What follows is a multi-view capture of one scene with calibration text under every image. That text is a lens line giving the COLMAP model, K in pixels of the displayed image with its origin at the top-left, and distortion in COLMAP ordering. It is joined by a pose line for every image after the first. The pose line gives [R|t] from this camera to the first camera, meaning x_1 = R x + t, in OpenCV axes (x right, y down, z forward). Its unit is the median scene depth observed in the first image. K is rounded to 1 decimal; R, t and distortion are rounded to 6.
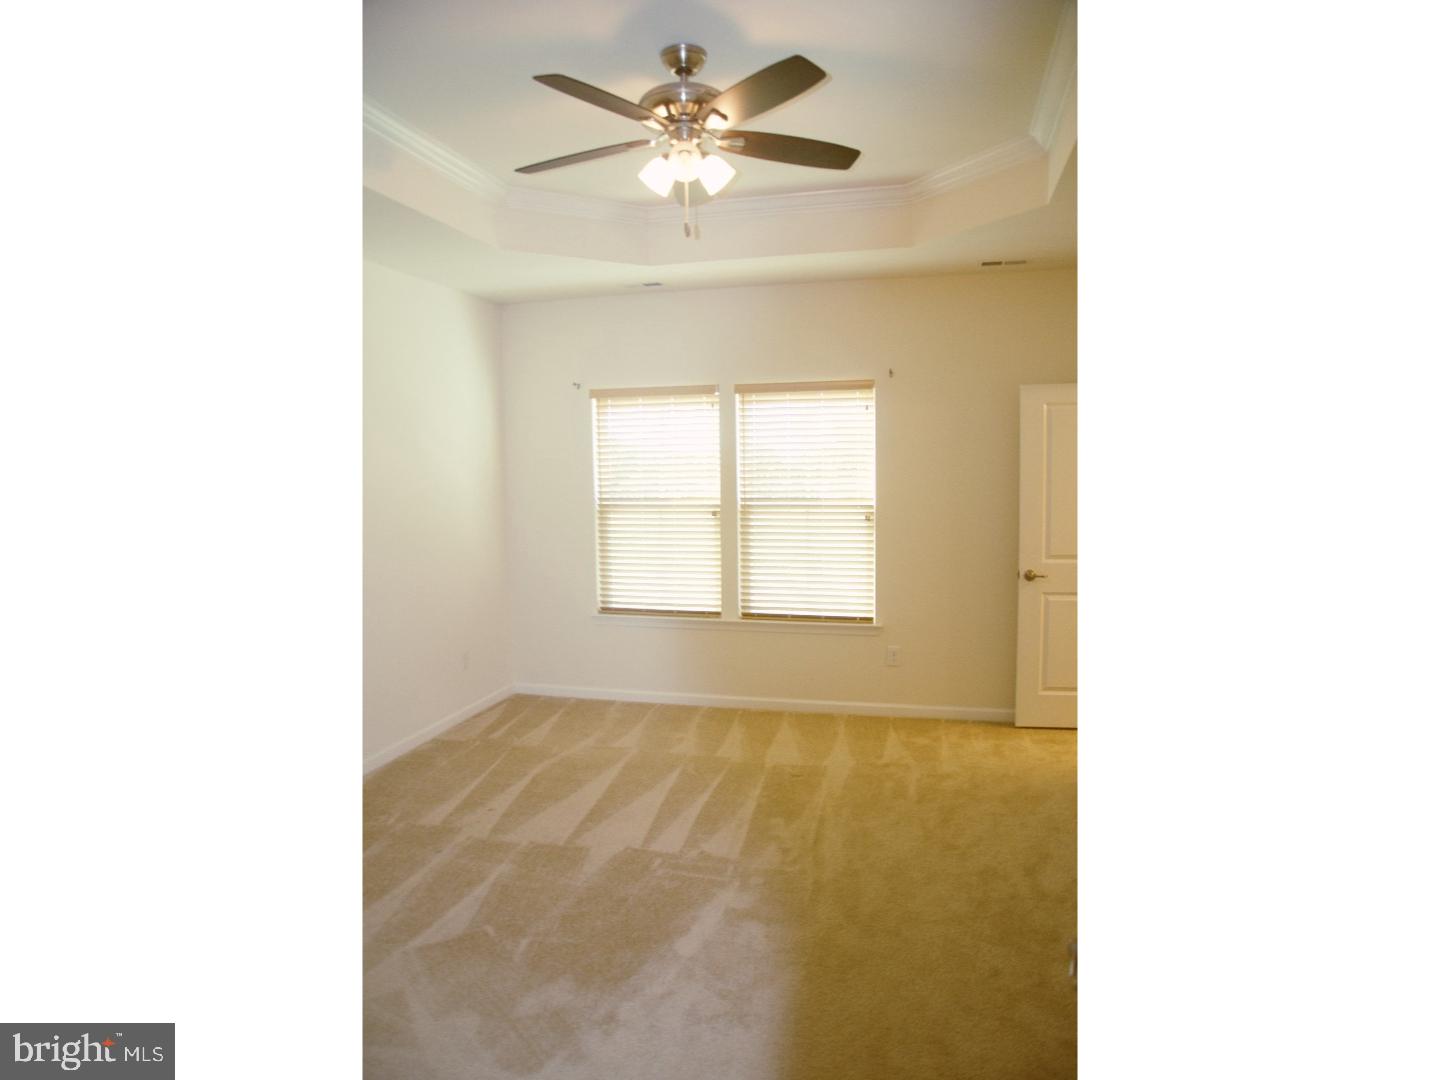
lens RADIAL K [[1122.2, 0, 720.0], [0, 1122.2, 540.0], [0, 0, 1]] dist [-0.103641, 0.005709]
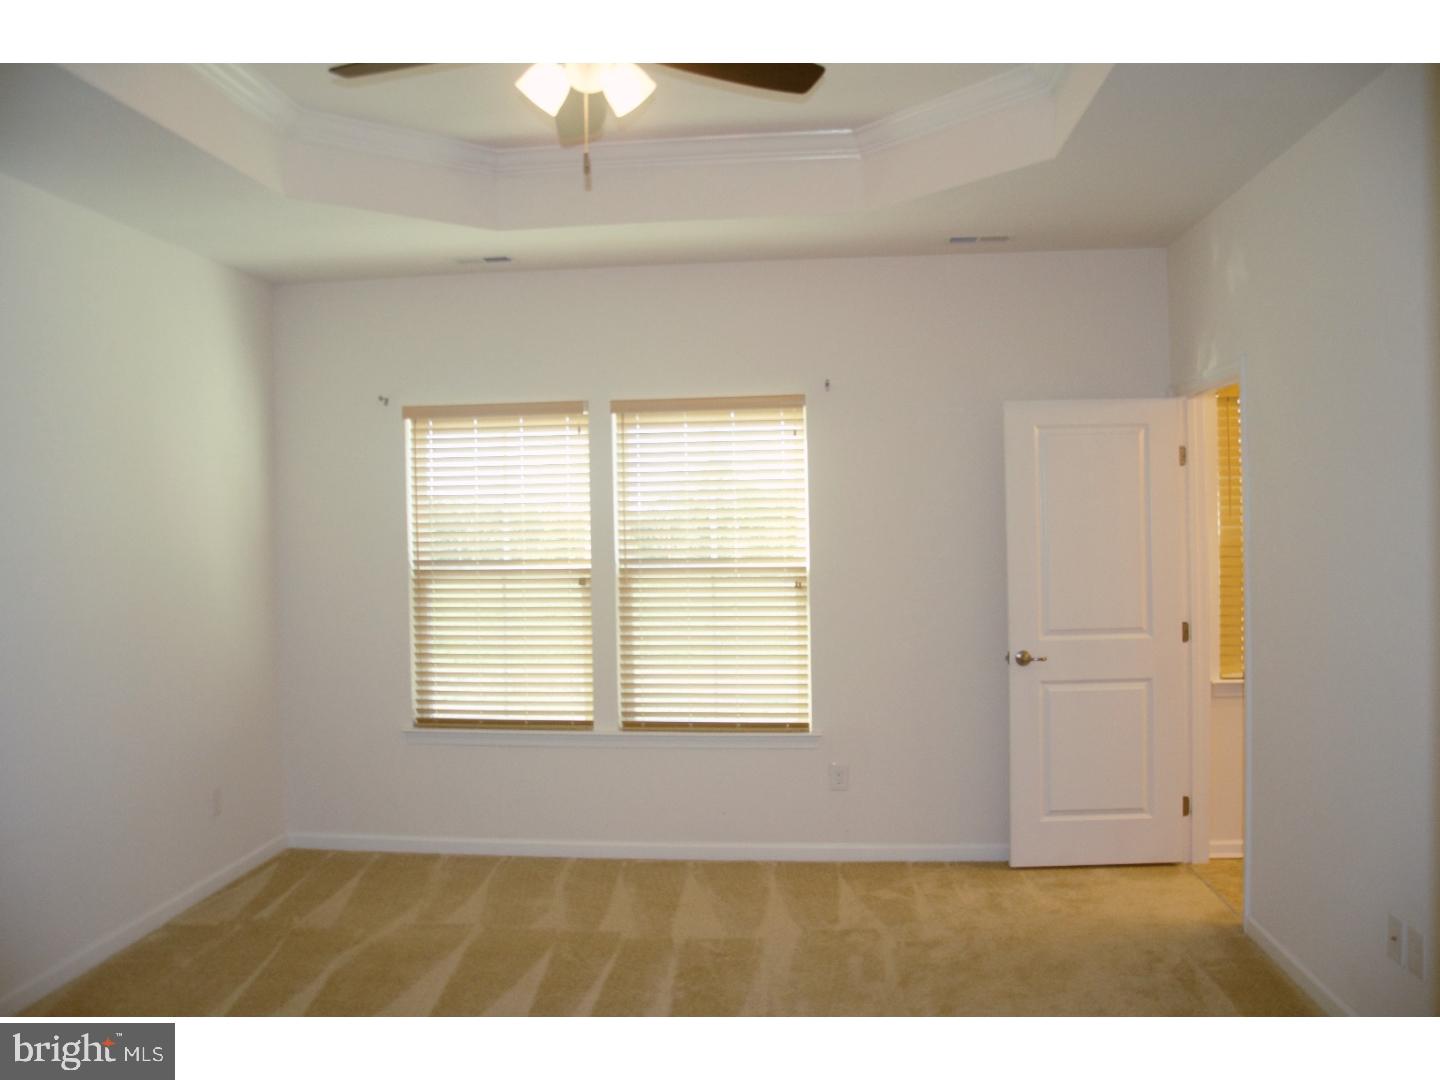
lens RADIAL K [[1378.5, 0, 720.7], [0, 1378.5, 496.6], [0, 0, 1]] dist [-0.158544, 0.221844]
pose [[0.984187, -0.000025, 0.177135, -0.074765], [0.017308, 0.995228, -0.096025, 0.008073], [-0.176287, 0.097573, 0.979491, 0.134583]]
